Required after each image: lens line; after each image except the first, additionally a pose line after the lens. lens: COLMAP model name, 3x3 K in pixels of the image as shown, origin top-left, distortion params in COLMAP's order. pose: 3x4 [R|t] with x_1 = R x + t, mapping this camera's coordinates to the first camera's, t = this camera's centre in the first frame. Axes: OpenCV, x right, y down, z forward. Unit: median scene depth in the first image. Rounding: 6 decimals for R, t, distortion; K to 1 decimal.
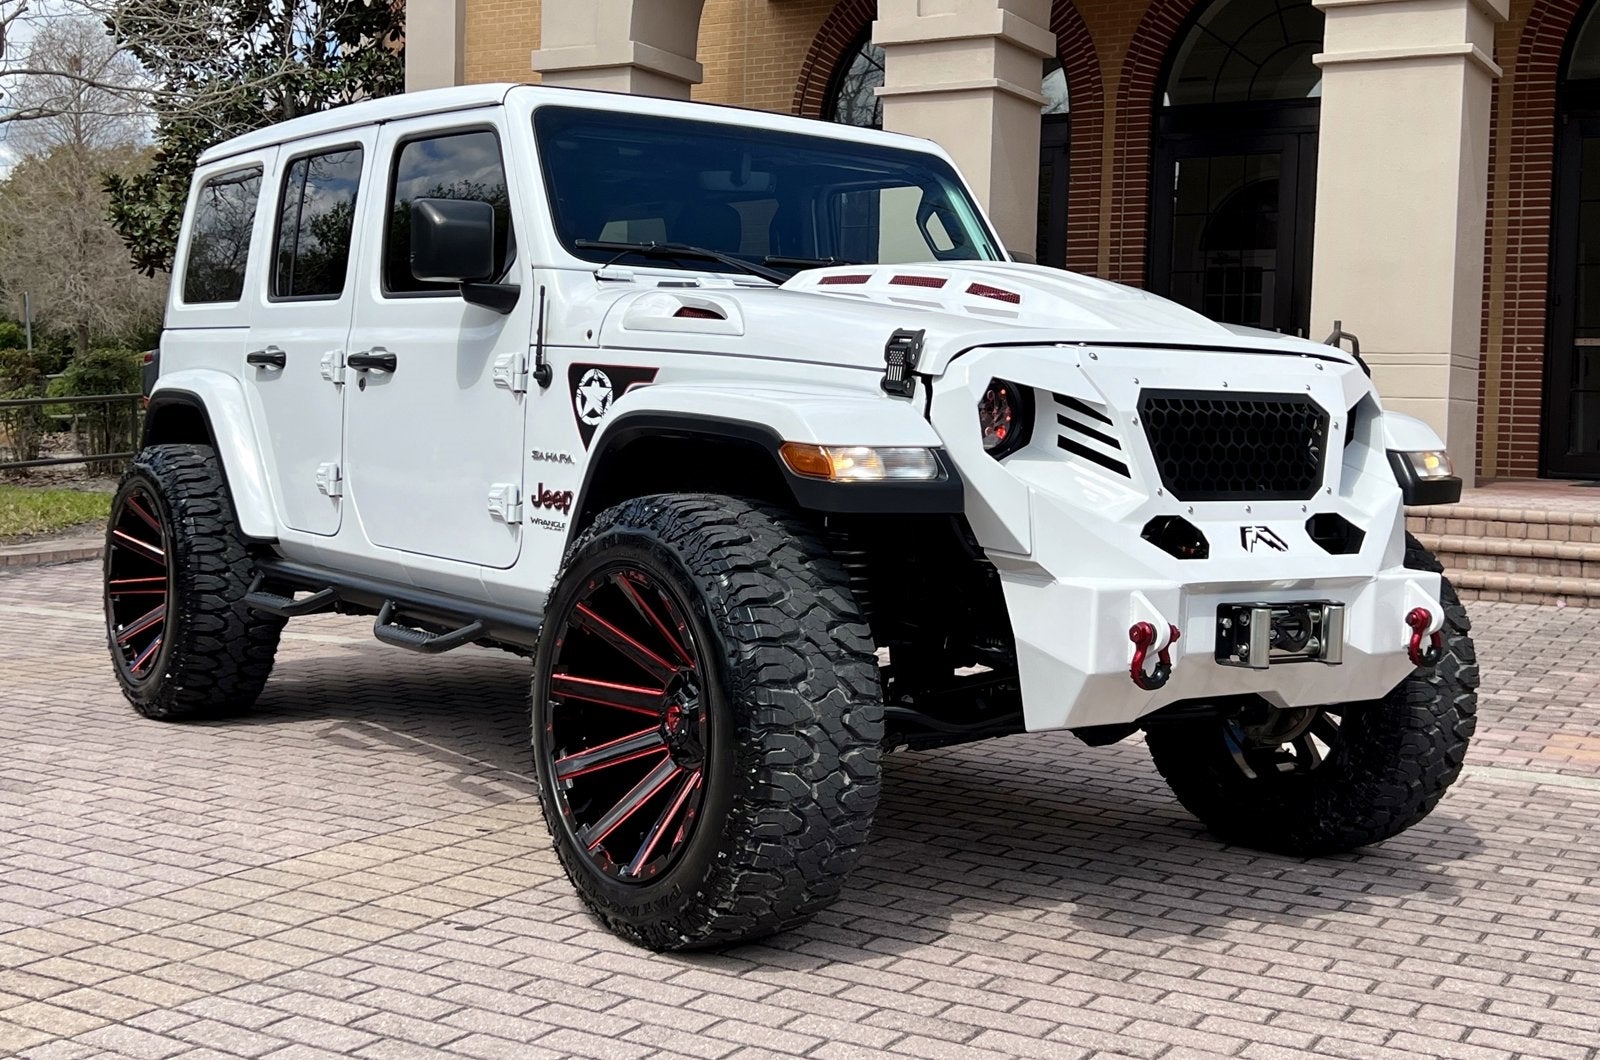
lens RADIAL K [[1999.5, 0, 797.8], [0, 1999.5, 511.7], [0, 0, 1]] dist [0.147733, -0.381620]
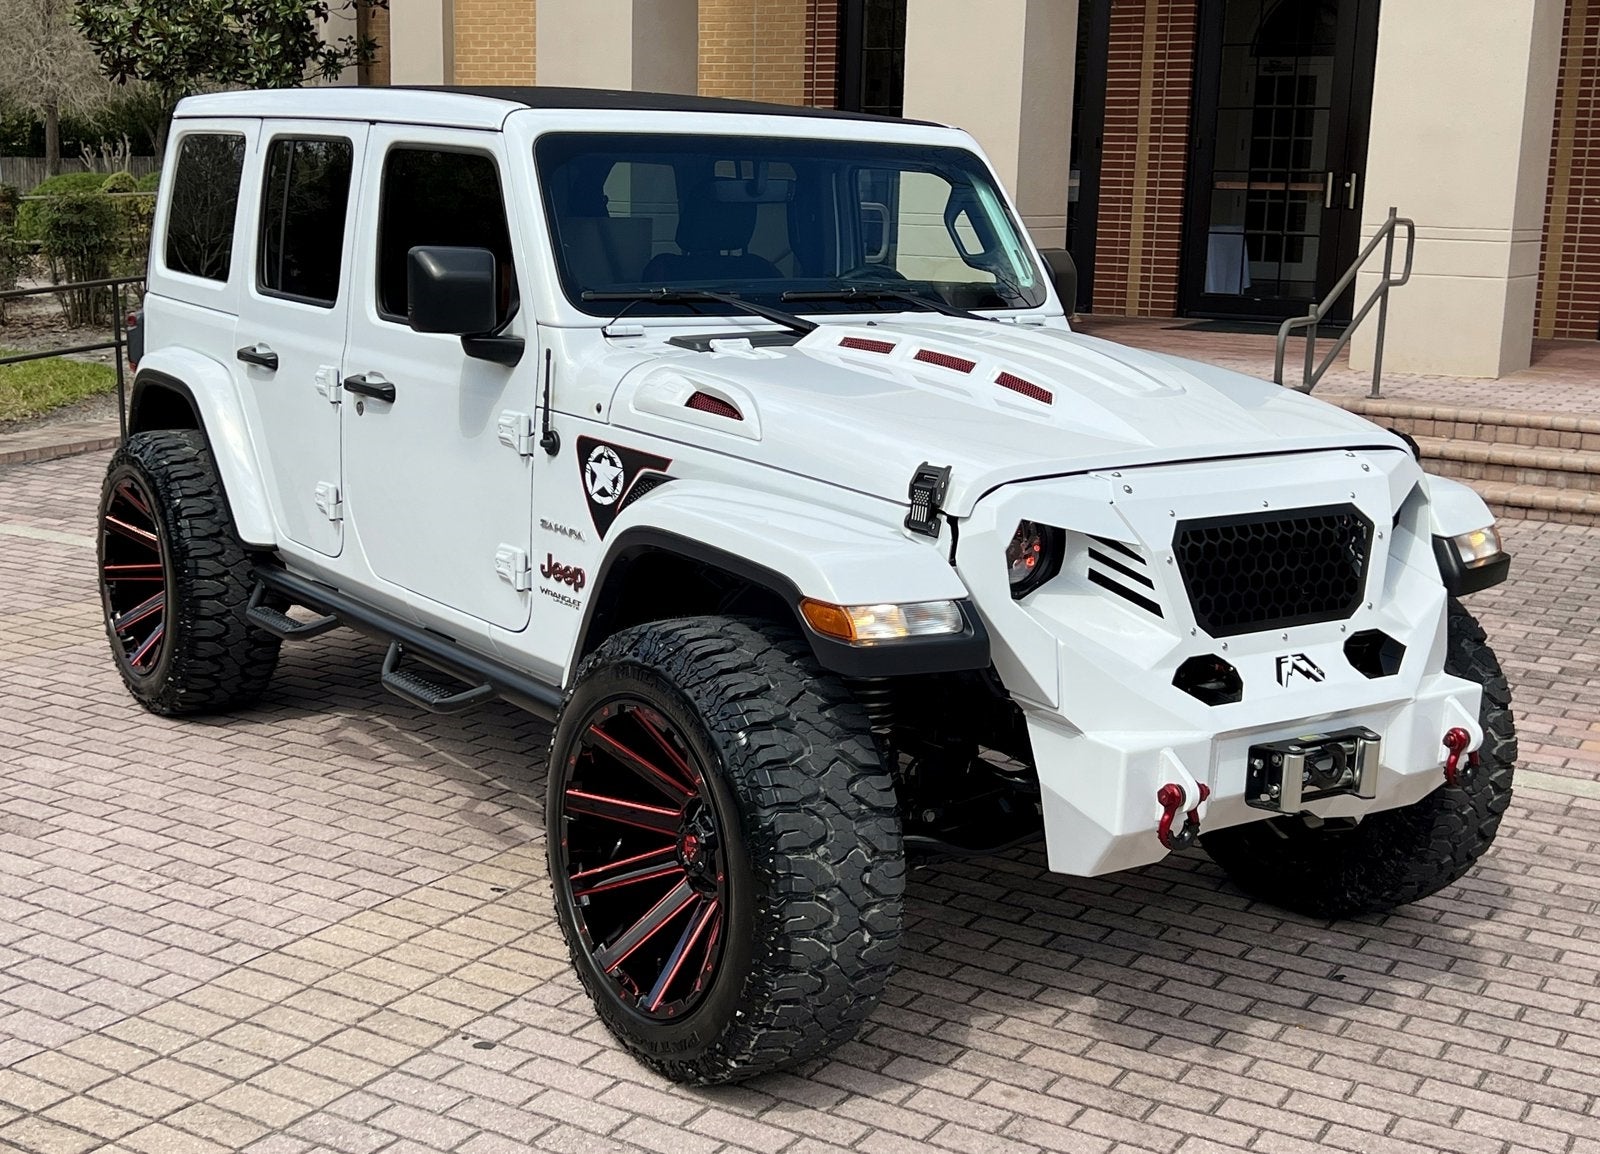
lens RADIAL K [[2087.2, 0, 796.4], [0, 2087.2, 602.0], [0, 0, 1]] dist [0.148094, -0.384204]
pose [[0.999965, 0.002499, -0.008014, -0.002037], [-0.001215, 0.987702, 0.156342, -0.166895], [0.008306, -0.156327, 0.987670, 0.005975]]
